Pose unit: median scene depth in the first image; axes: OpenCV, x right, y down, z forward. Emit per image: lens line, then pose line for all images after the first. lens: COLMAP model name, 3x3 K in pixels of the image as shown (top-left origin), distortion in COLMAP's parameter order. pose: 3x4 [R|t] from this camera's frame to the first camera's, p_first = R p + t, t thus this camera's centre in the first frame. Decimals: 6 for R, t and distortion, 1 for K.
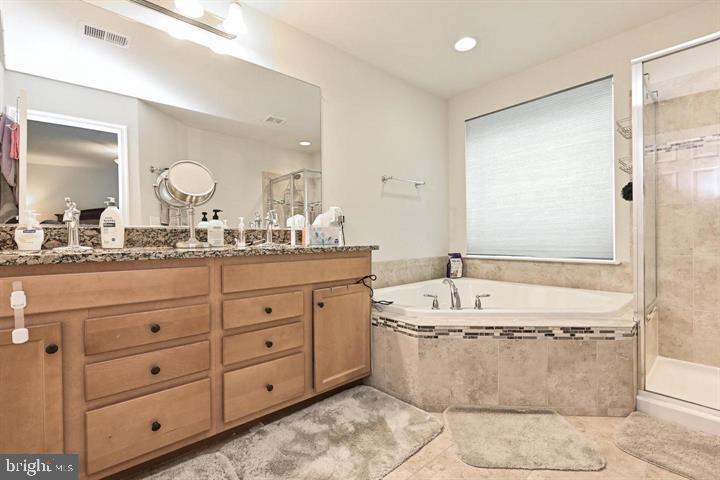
lens RADIAL K [[318.6, 0, 366.6], [0, 318.6, 240.5], [0, 0, 1]] dist [-0.000606, -0.000049]
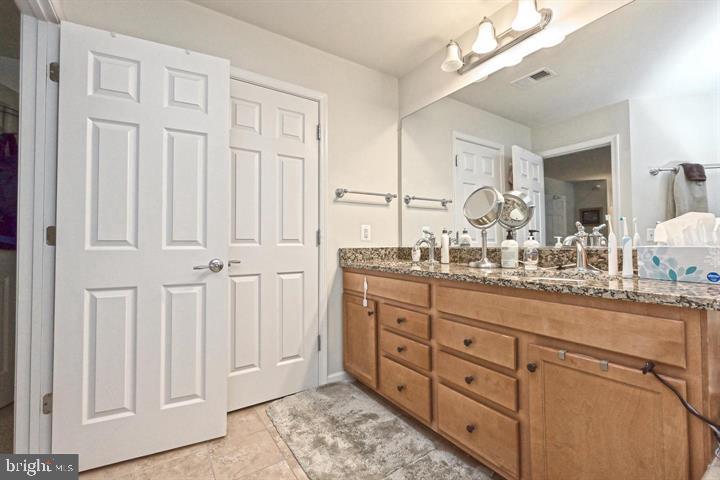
lens RADIAL K [[318.6, 0, 366.6], [0, 318.6, 240.5], [0, 0, 1]] dist [-0.000606, -0.000049]
pose [[-0.137136, 0.003528, -0.990546, 0.596936], [-0.000656, 0.999993, 0.003652, -0.072653], [0.990552, 0.001151, -0.137133, 0.779600]]
